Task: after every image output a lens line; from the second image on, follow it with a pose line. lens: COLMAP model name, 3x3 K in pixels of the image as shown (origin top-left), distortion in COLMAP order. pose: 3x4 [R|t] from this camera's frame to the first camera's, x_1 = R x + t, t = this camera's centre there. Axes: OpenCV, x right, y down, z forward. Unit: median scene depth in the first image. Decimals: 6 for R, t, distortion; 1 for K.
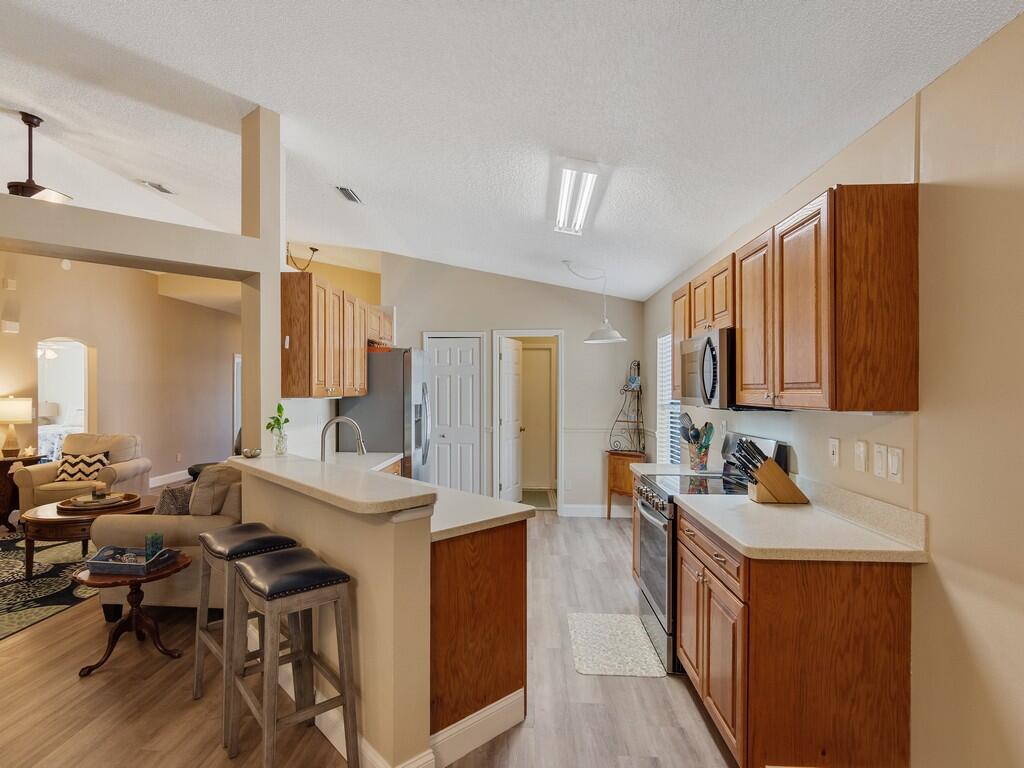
lens RADIAL K [[540.7, 0, 494.3], [0, 540.7, 405.1], [0, 0, 1]] dist [0.001449, 0.000111]
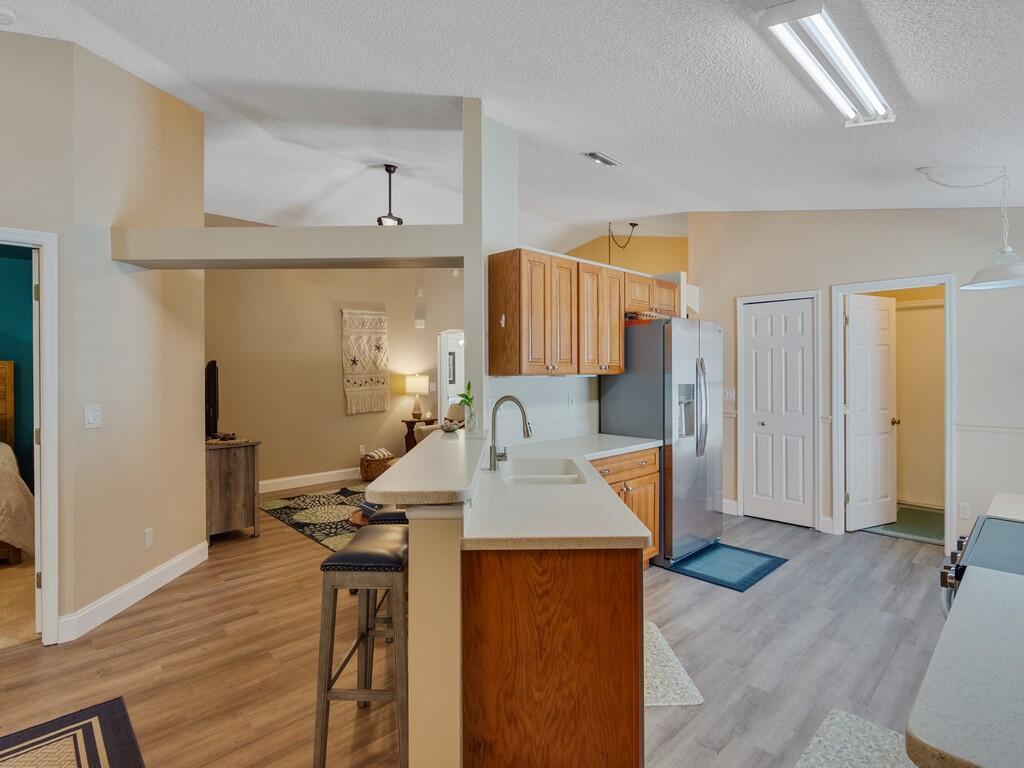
lens RADIAL K [[529.2, 0, 489.9], [0, 529.2, 381.1], [0, 0, 1]] dist [0.000384, -0.000228]
pose [[0.729528, 0.009627, -0.683884, 0.226157], [-0.012900, 0.999917, 0.000315, -0.002689], [0.683830, 0.008592, 0.729591, 0.212261]]
